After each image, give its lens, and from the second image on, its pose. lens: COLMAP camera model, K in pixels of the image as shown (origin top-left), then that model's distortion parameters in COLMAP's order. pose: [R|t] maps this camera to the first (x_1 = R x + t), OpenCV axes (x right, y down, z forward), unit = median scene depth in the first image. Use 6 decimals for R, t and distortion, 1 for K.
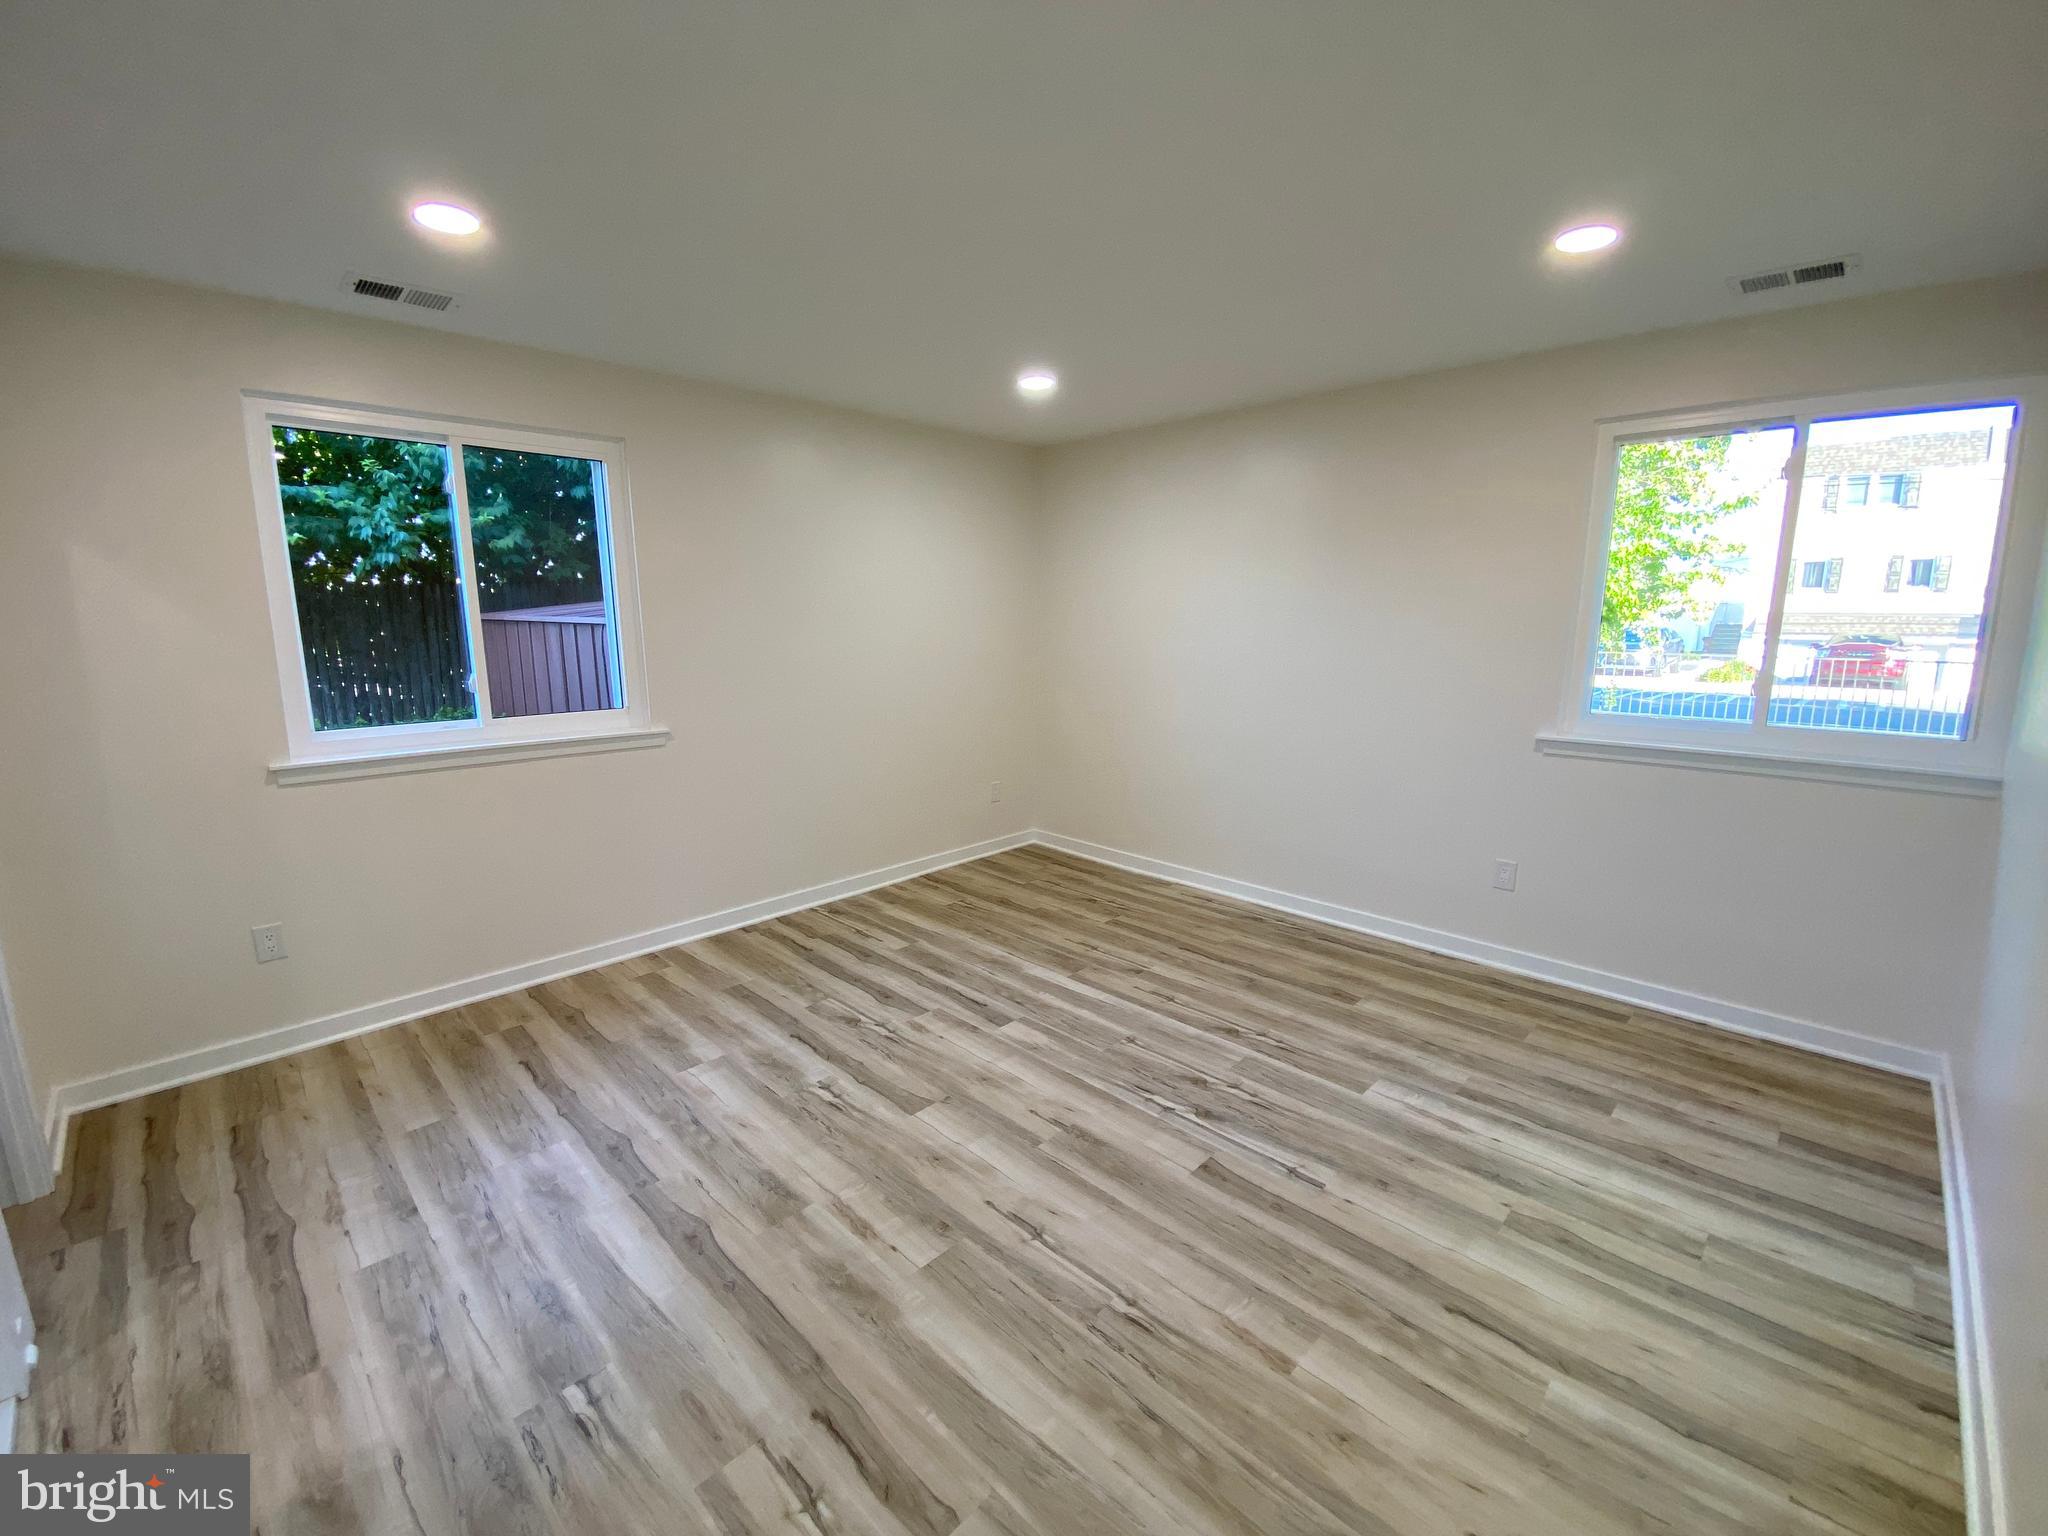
lens RADIAL K [[842.7, 0, 1021.9], [0, 842.7, 761.2], [0, 0, 1]] dist [0.021095, -0.021730]
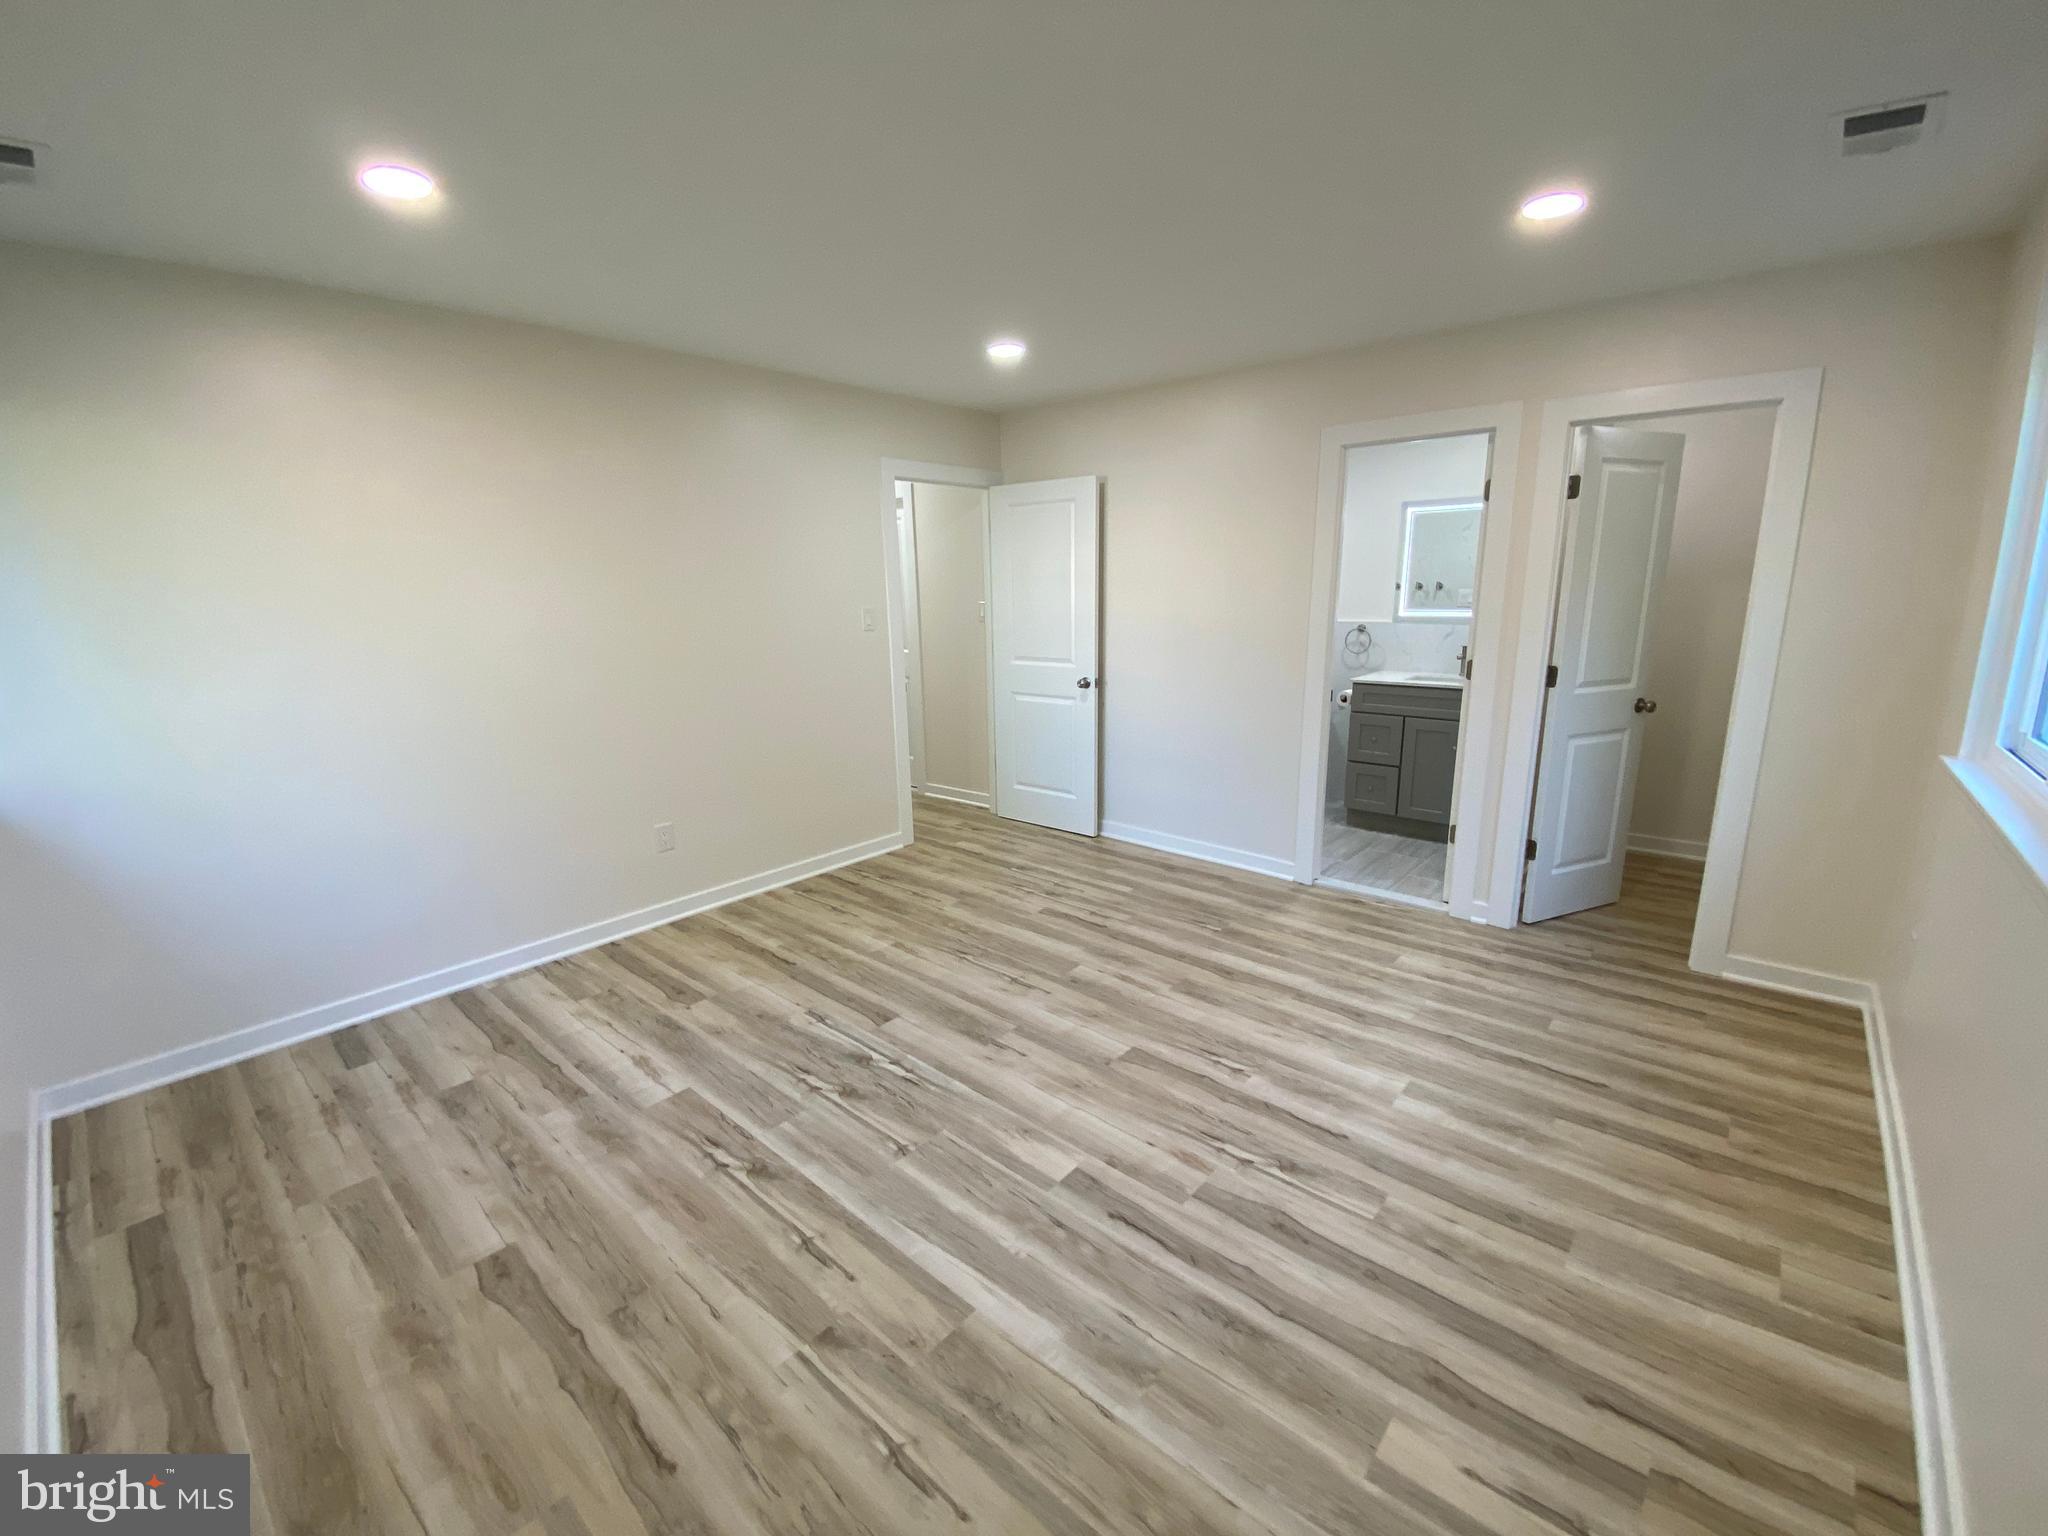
lens RADIAL K [[842.7, 0, 1021.9], [0, 842.7, 761.2], [0, 0, 1]] dist [0.021095, -0.021730]
pose [[-0.998306, 0.030661, -0.049445, 0.055795], [0.010250, 0.929255, 0.369296, -0.327169], [0.057270, 0.368163, -0.927996, 1.860873]]
